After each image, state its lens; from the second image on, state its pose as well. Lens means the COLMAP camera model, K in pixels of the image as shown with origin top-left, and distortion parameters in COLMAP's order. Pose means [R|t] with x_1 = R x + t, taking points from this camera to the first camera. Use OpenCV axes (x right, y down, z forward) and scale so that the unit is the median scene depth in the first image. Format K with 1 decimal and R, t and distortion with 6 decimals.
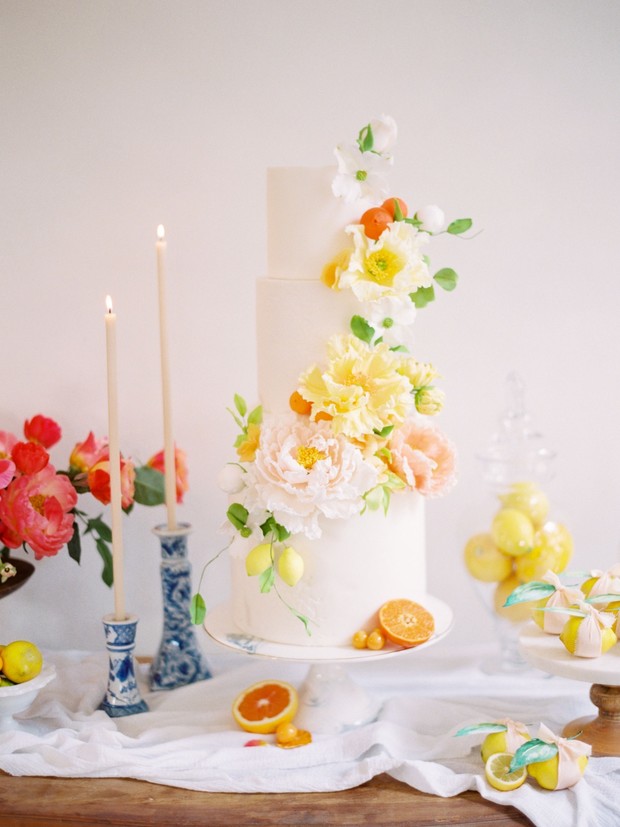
lens RADIAL K [[1514.7, 0, 310.0], [0, 1514.7, 413.4], [0, 0, 1]] dist [-0.007484, 0.000000]
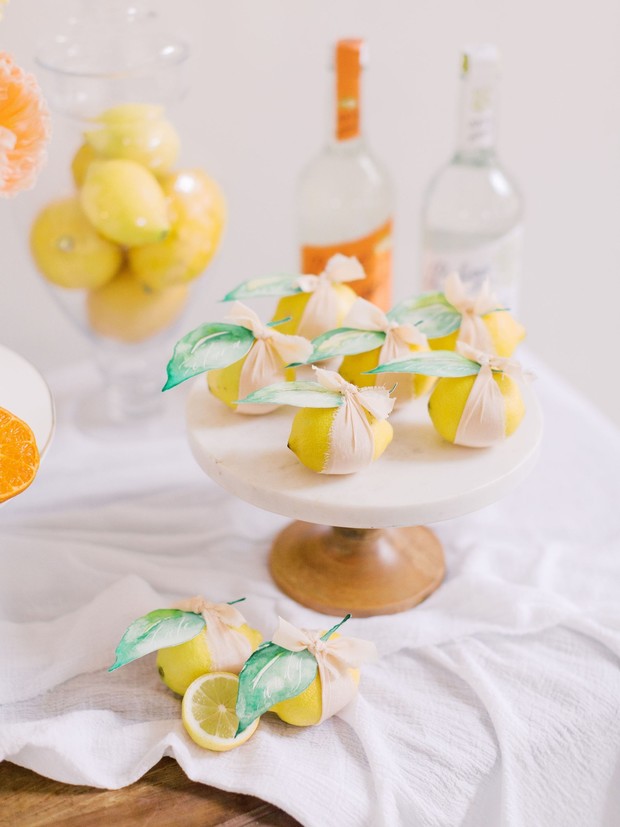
lens RADIAL K [[1514.7, 0, 310.4], [0, 1514.7, 413.2], [0, 0, 1]] dist [-0.007484, 0.000000]
pose [[0.918506, -0.179578, 0.352276, -0.009016], [0.042900, 0.930920, 0.362694, -0.050533], [-0.393073, -0.318024, 0.862760, 0.564106]]
